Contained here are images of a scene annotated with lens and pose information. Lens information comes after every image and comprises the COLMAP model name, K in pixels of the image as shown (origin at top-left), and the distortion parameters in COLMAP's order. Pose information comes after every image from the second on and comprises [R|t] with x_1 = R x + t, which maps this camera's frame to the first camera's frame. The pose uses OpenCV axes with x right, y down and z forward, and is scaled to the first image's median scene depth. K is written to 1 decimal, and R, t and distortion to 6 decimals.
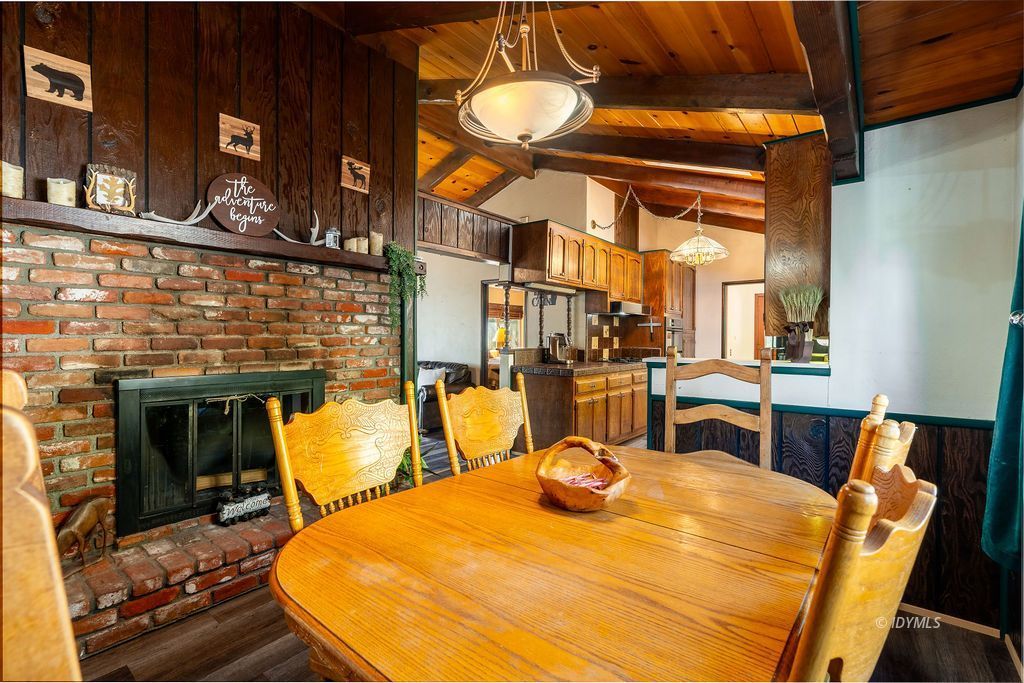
lens RADIAL K [[456.7, 0, 512.0], [0, 456.7, 337.7], [0, 0, 1]] dist [-0.013914, 0.002674]
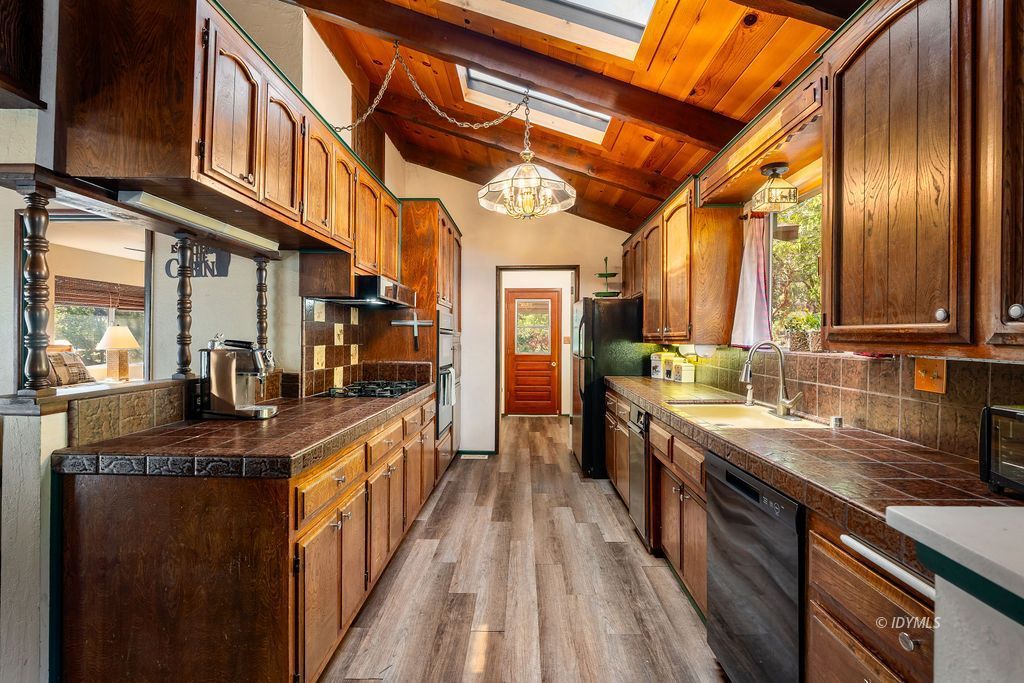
lens RADIAL K [[456.7, 0, 508.3], [0, 456.7, 335.3], [0, 0, 1]] dist [-0.013914, 0.002674]
pose [[0.799093, -0.002775, 0.601201, 0.049505], [0.006878, 0.999966, -0.004526, -0.009916], [-0.601168, 0.007751, 0.799085, 0.500291]]
